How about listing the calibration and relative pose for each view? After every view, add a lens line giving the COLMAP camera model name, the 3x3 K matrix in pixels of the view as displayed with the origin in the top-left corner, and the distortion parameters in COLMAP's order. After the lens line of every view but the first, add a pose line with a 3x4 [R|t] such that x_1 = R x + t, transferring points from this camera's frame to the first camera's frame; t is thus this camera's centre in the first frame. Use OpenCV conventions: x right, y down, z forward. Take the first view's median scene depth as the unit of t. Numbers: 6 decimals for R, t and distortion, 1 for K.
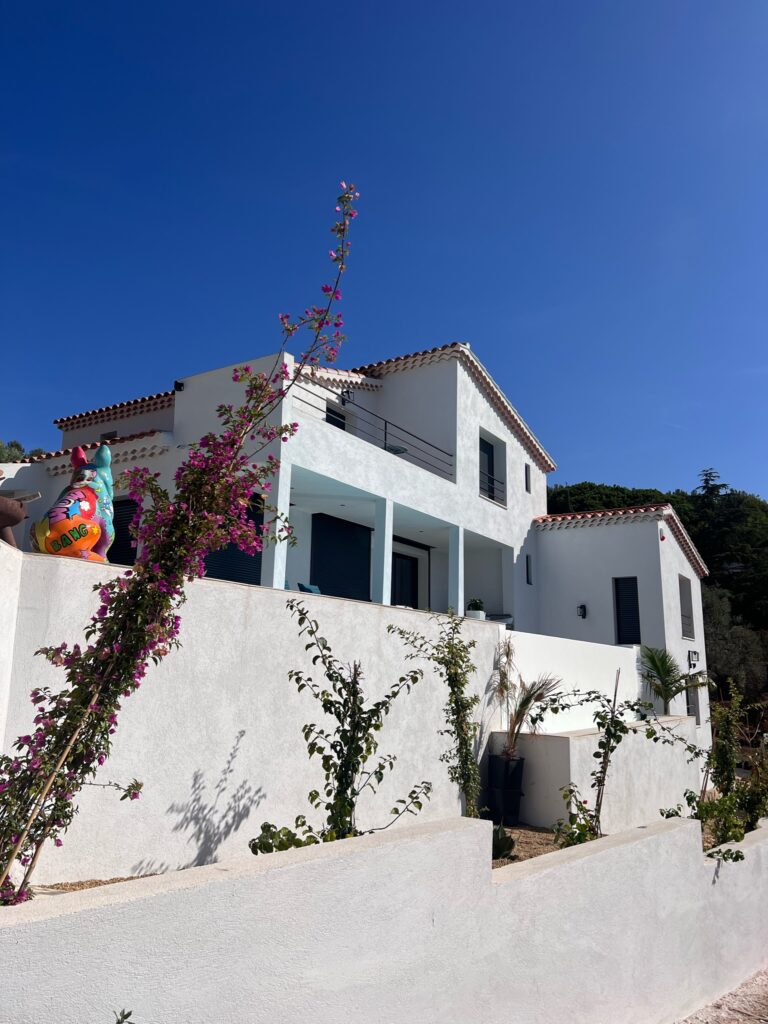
lens RADIAL K [[778.5, 0, 379.7], [0, 778.5, 514.0], [0, 0, 1]] dist [0.054487, -0.005983]
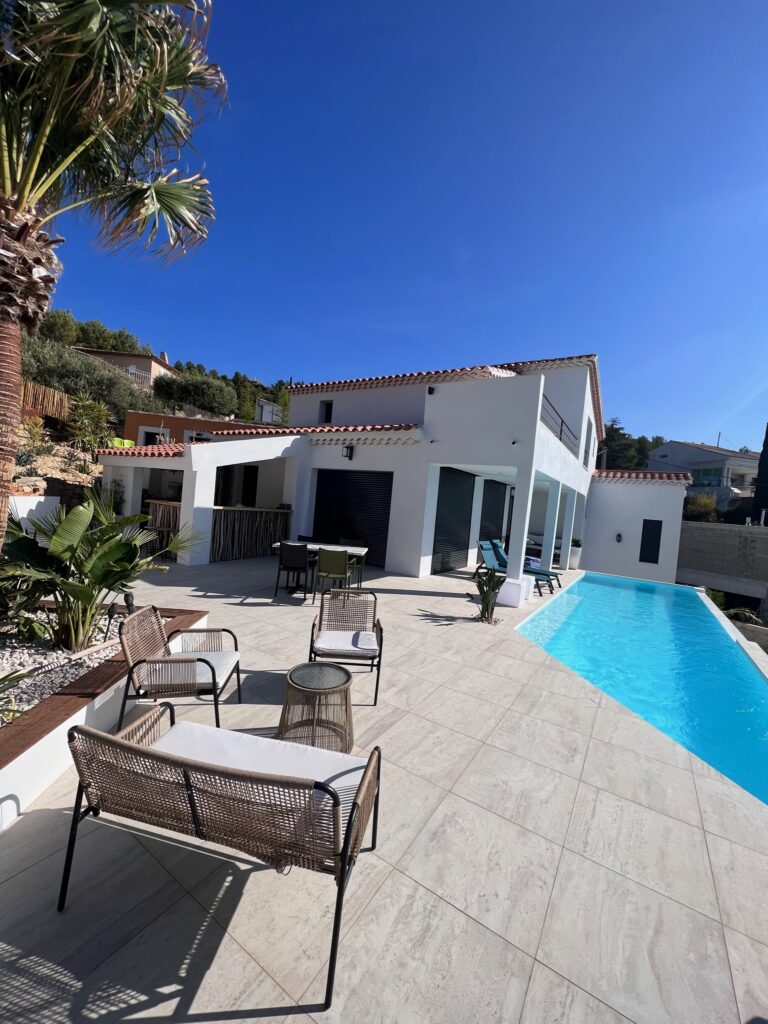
lens RADIAL K [[408.9, 0, 382.0], [0, 408.9, 512.6], [0, 0, 1]] dist [0.000491, -0.000471]
pose [[0.997136, 0.075479, -0.004726, -0.236354], [-0.072345, 0.970211, 0.231206, -0.088690], [0.022036, -0.230202, 0.972893, 0.235774]]
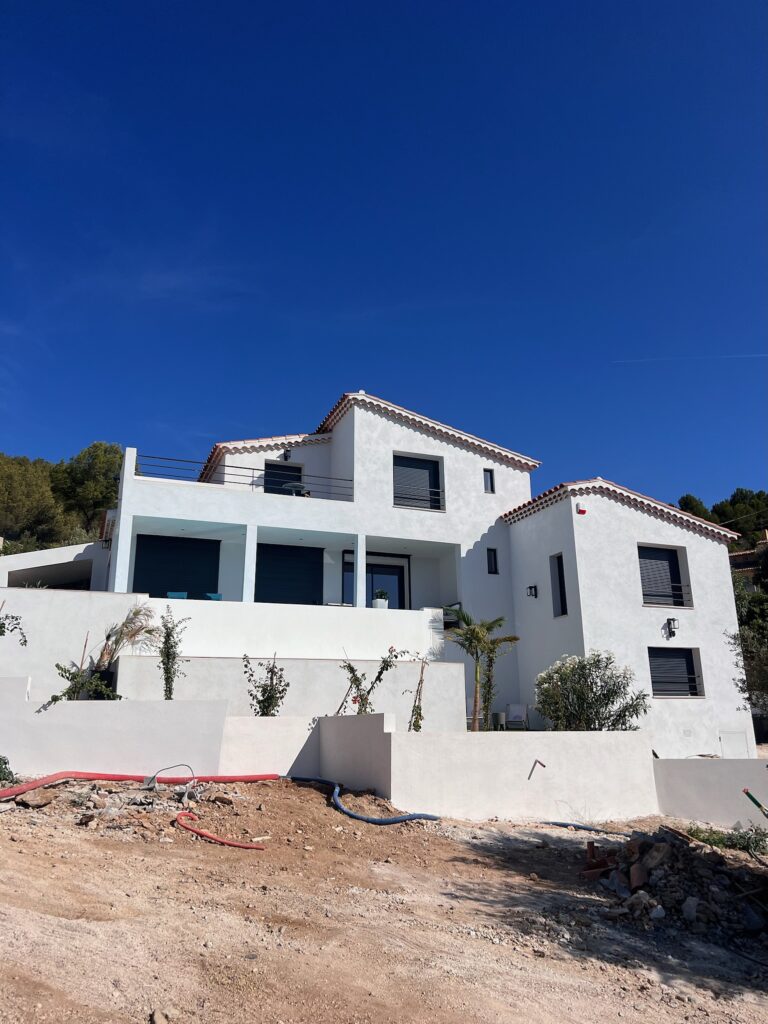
lens RADIAL K [[778.5, 0, 377.3], [0, 778.5, 511.6], [0, 0, 1]] dist [0.054487, -0.005983]
pose [[0.809284, -0.189404, -0.556045, 0.795170], [0.144420, 0.981691, -0.124197, 0.133656], [0.569388, 0.020207, 0.821821, -0.015639]]
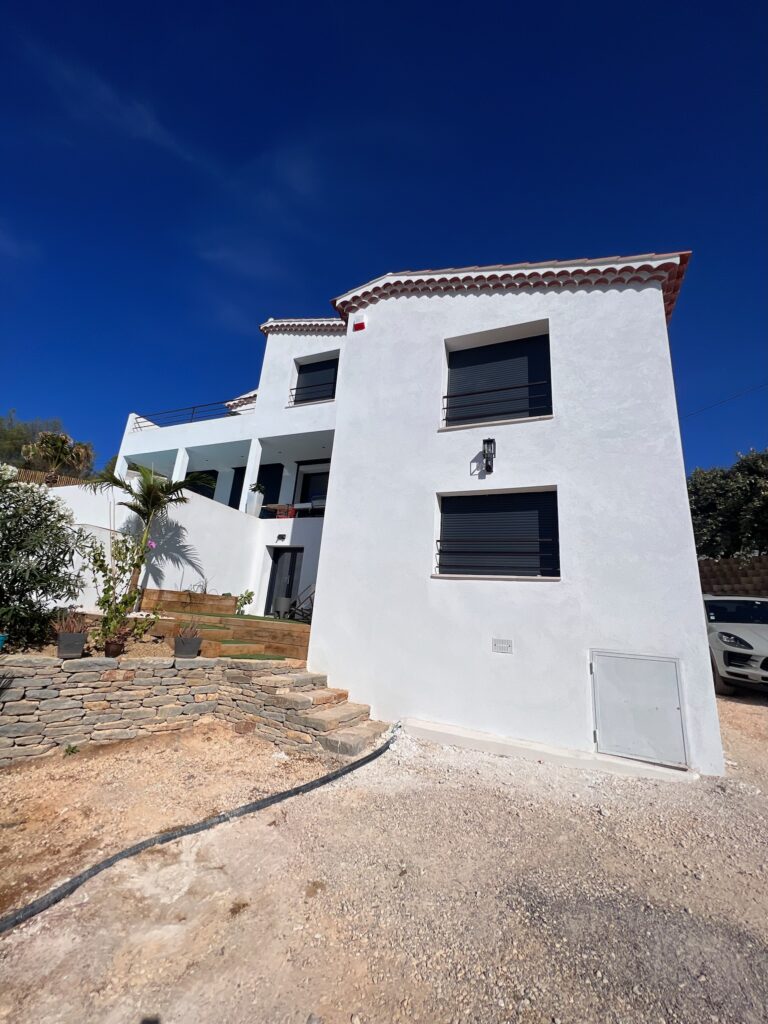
lens RADIAL K [[408.9, 0, 387.2], [0, 408.9, 506.9], [0, 0, 1]] dist [0.000491, -0.000471]
pose [[0.169928, -0.279521, -0.944983, 0.763257], [0.130535, 0.956864, -0.259562, 0.336491], [0.976773, -0.079246, 0.199085, 1.031205]]
